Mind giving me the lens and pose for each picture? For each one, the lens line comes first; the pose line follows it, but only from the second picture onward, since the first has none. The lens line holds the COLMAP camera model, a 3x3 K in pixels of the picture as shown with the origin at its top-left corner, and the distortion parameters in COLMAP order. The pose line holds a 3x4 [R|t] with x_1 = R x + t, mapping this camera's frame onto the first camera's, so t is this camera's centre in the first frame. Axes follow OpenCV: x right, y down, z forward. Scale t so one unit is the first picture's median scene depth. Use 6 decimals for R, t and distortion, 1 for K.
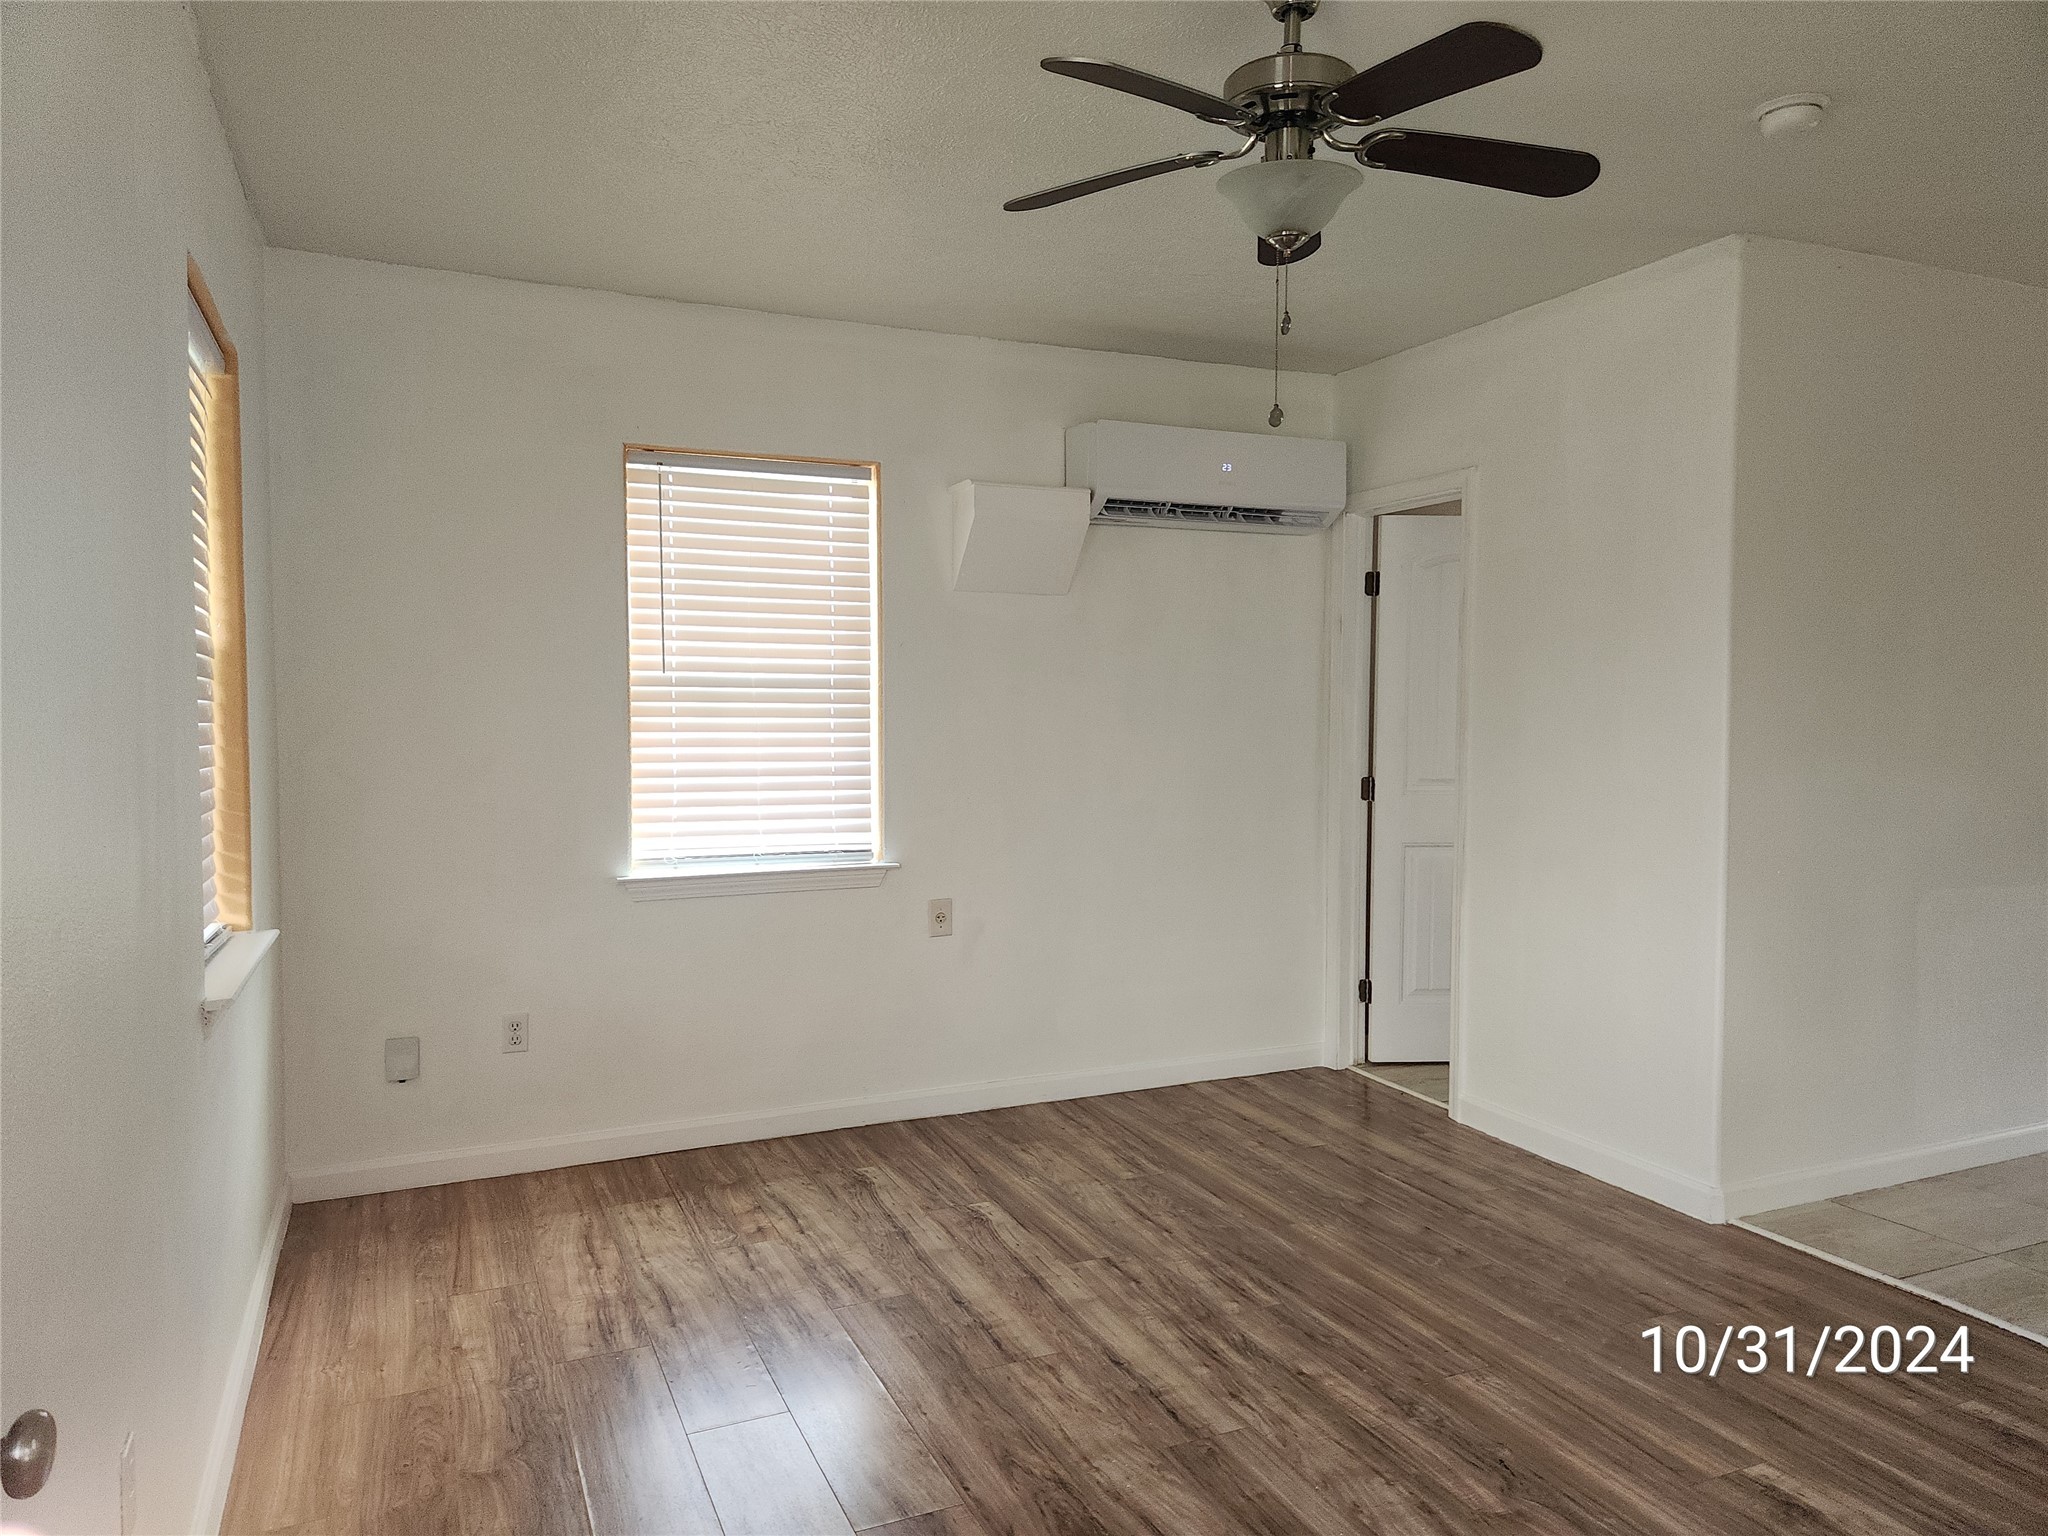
lens RADIAL K [[1367.0, 0, 1028.6], [0, 1367.0, 778.0], [0, 0, 1]] dist [0.057568, -0.050035]
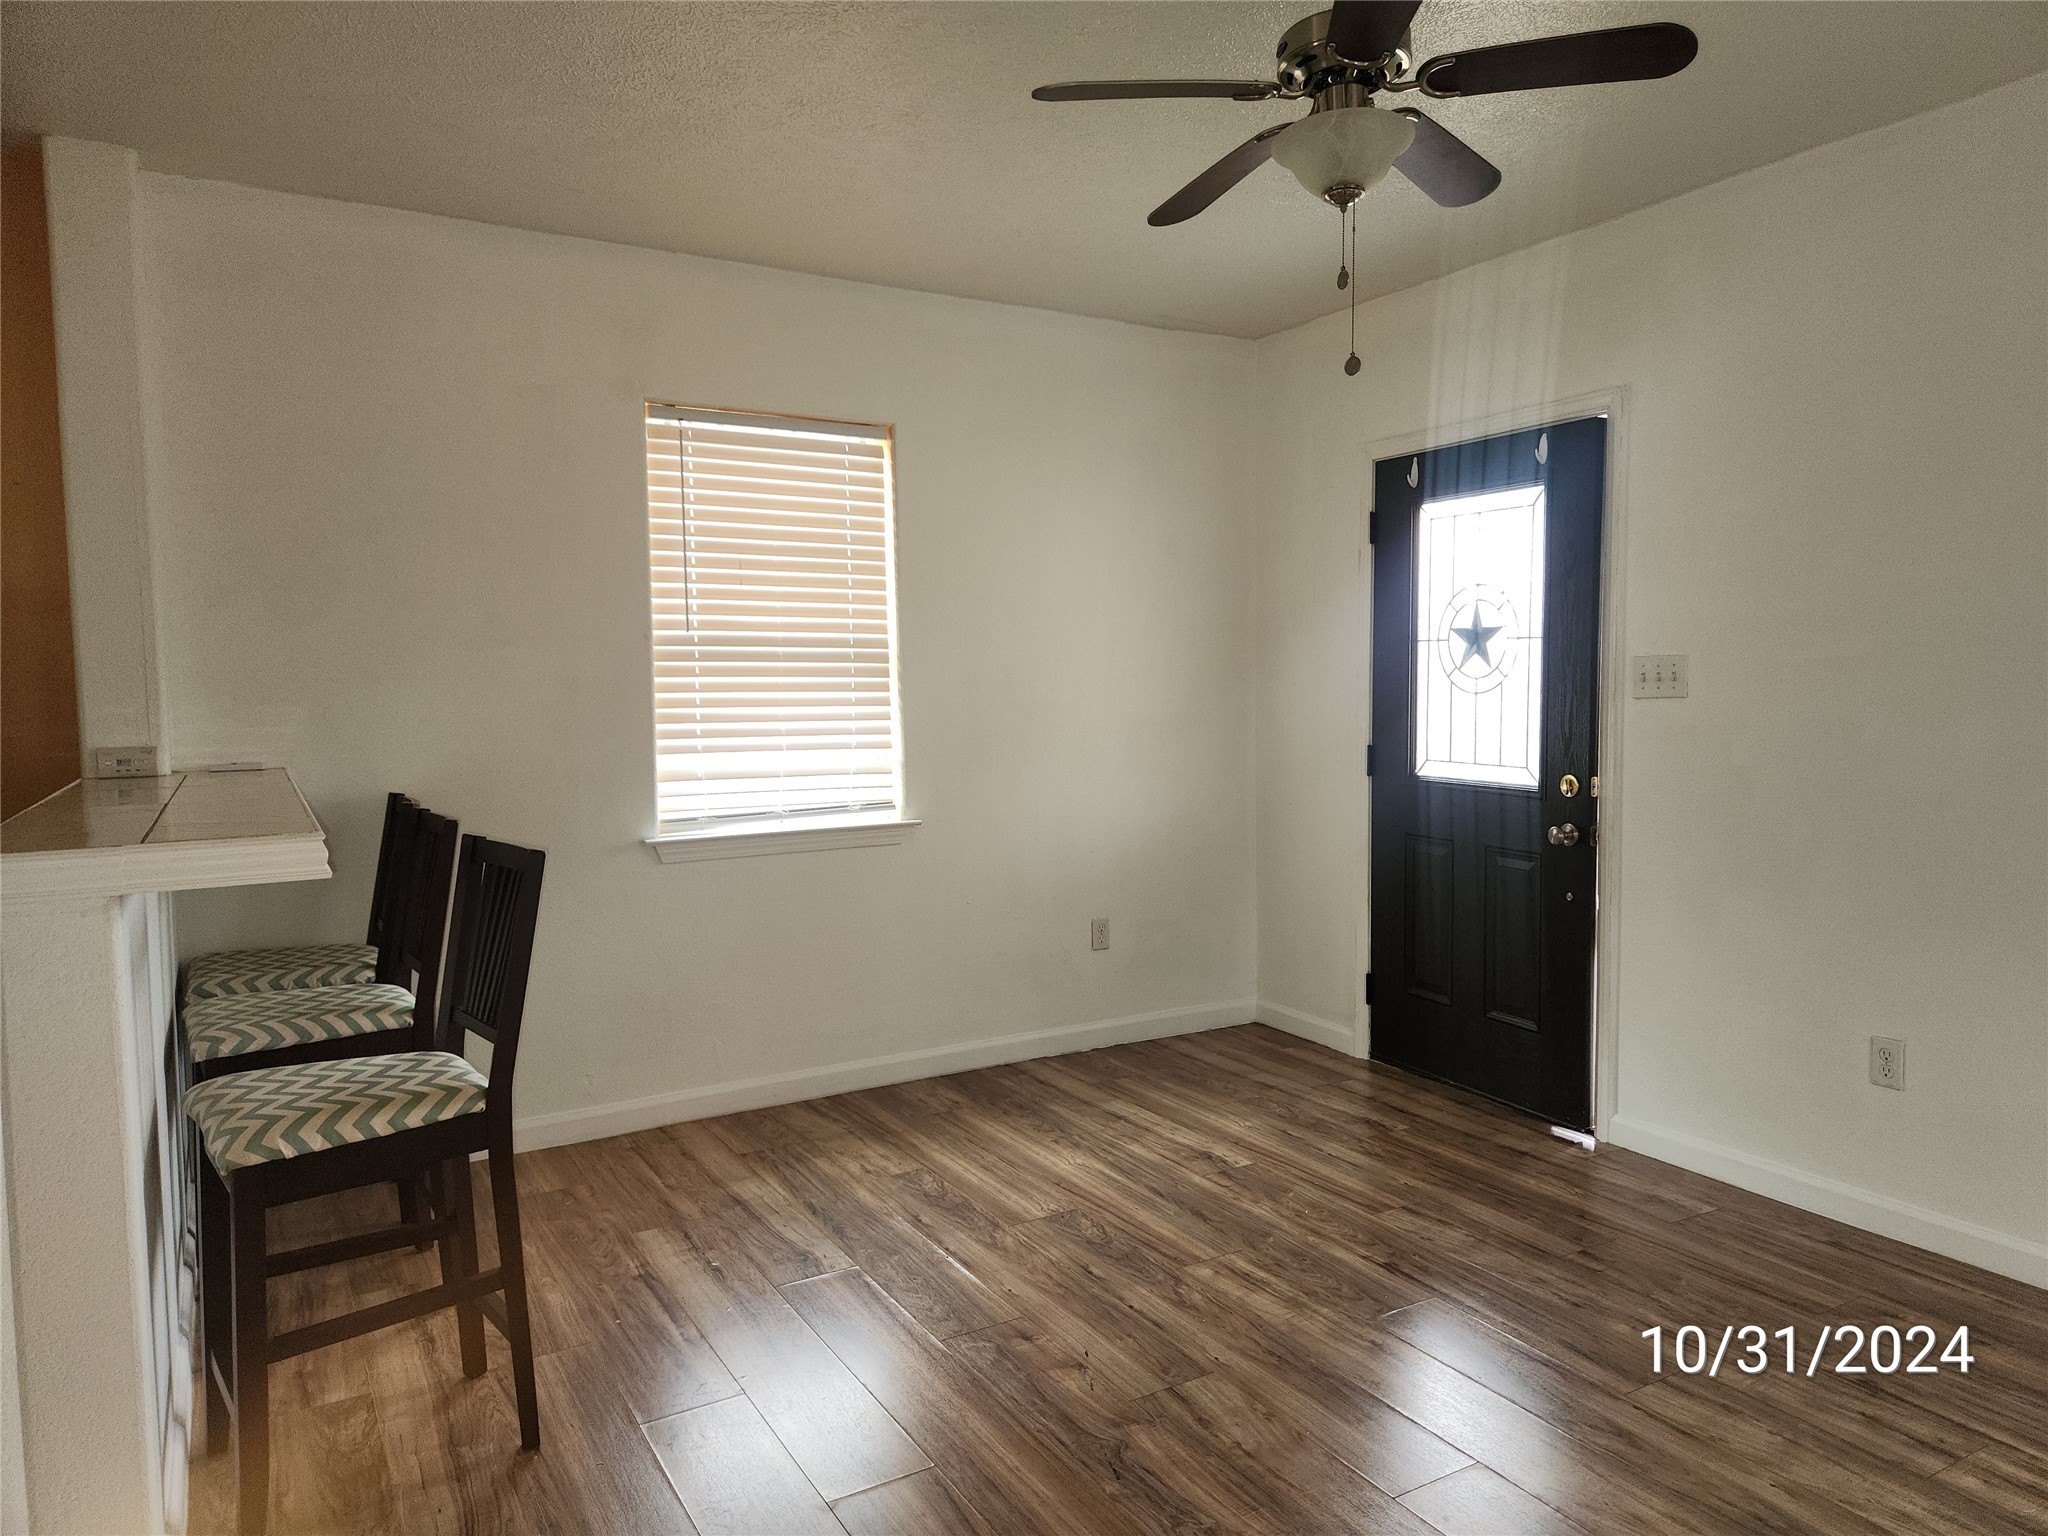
lens RADIAL K [[1375.4, 0, 1064.9], [0, 1375.4, 753.2], [0, 0, 1]] dist [0.060019, -0.060235]
pose [[-0.993016, 0.015151, -0.117001, 0.347299], [0.002712, 0.994389, 0.105751, -0.059211], [0.117947, 0.104696, -0.987485, 1.352841]]
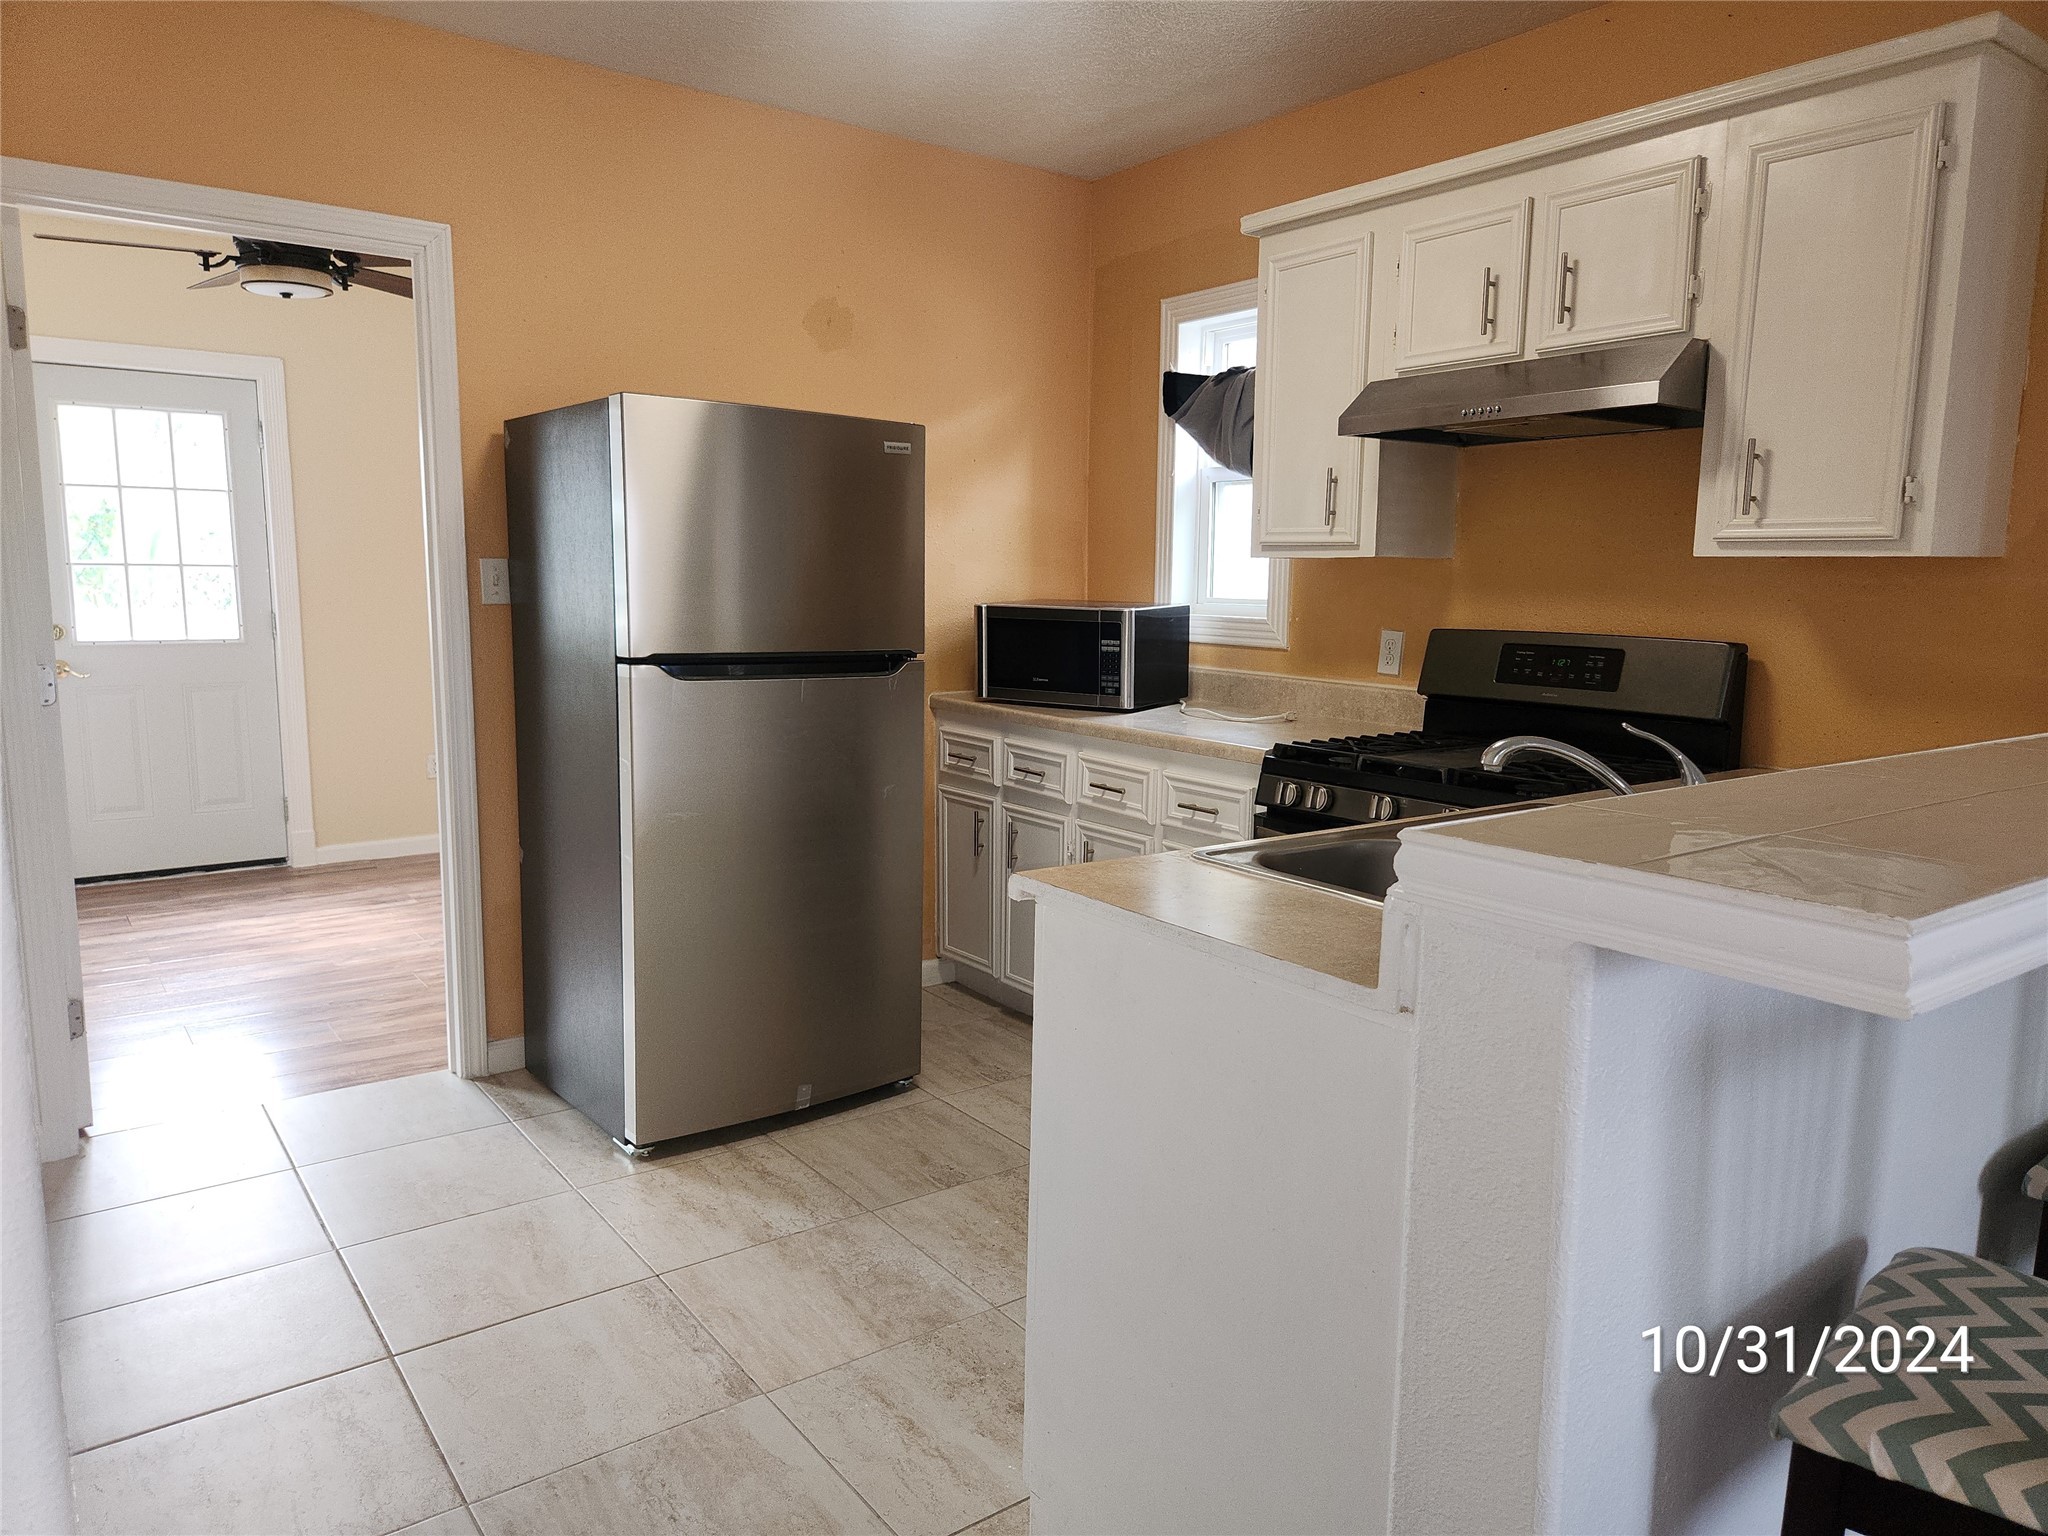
lens RADIAL K [[1381.6, 0, 1042.6], [0, 1381.6, 766.5], [0, 0, 1]] dist [0.069683, -0.062933]
pose [[-0.224693, -0.144636, 0.963635, 0.359147], [0.034325, 0.987134, 0.156167, -0.048083], [-0.973825, 0.068167, -0.216838, 0.977629]]
